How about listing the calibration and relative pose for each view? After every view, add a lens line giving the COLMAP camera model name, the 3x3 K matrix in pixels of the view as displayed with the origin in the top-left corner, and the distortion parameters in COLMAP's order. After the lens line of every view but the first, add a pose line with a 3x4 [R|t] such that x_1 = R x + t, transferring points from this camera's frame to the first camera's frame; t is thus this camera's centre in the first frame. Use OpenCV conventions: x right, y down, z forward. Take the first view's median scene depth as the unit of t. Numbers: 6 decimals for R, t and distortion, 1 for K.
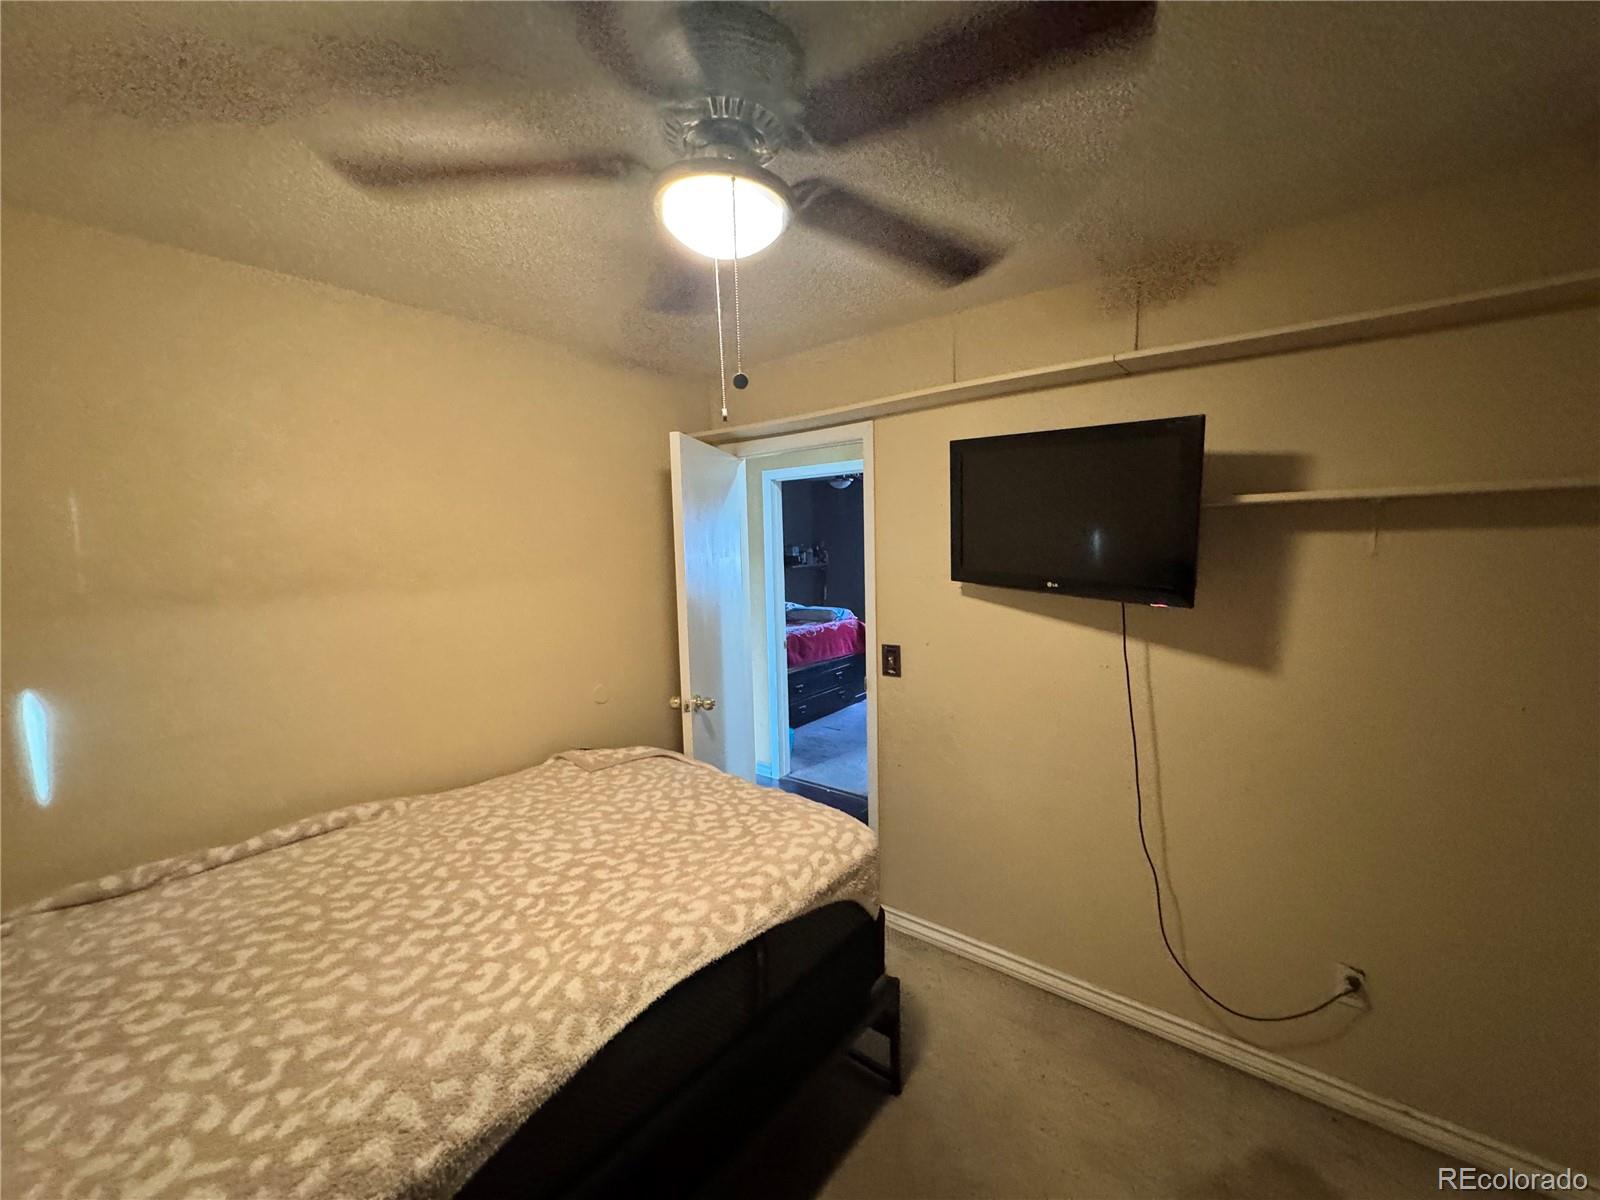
lens RADIAL K [[643.4, 0, 800.0], [0, 643.4, 600.0], [0, 0, 1]] dist [0.000361, -0.000177]
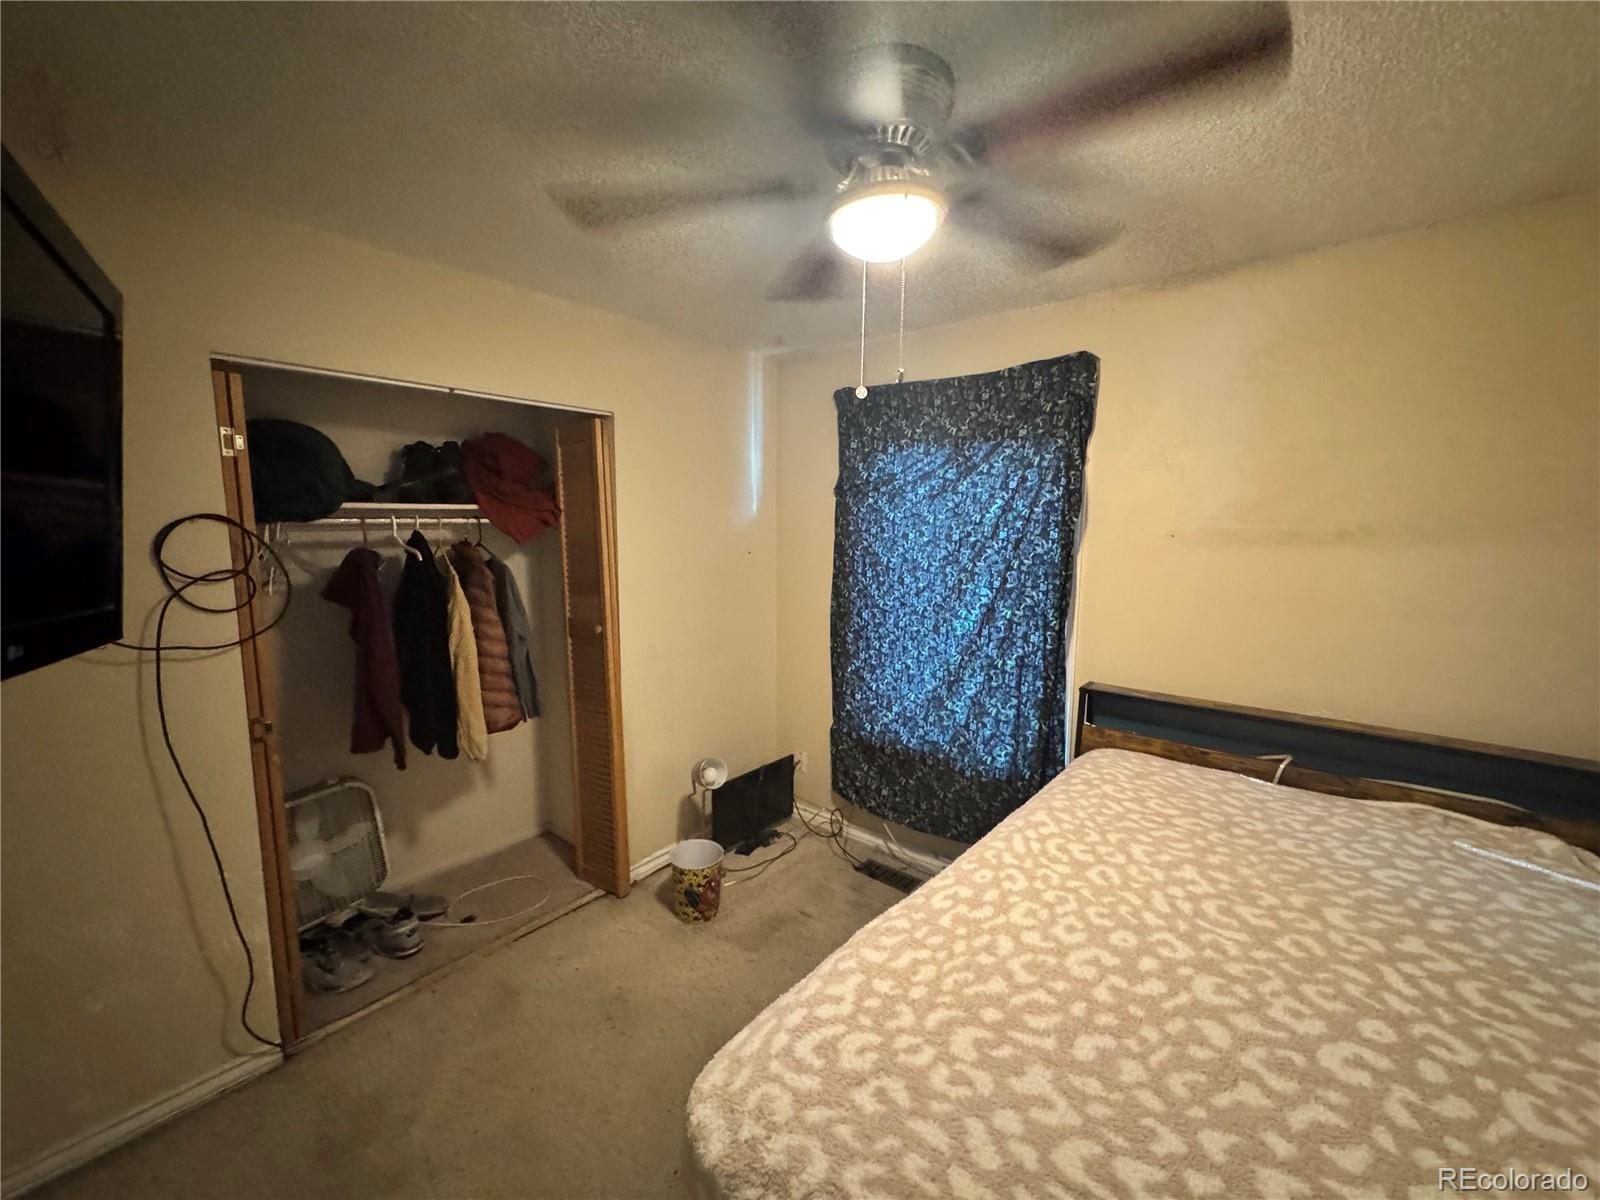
lens RADIAL K [[643.4, 0, 800.0], [0, 643.4, 600.0], [0, 0, 1]] dist [0.000361, -0.000177]
pose [[-0.999677, 0.018716, 0.017195, 0.019999], [0.021938, 0.977021, 0.212011, -0.137810], [-0.012832, 0.212320, -0.977116, 1.688858]]
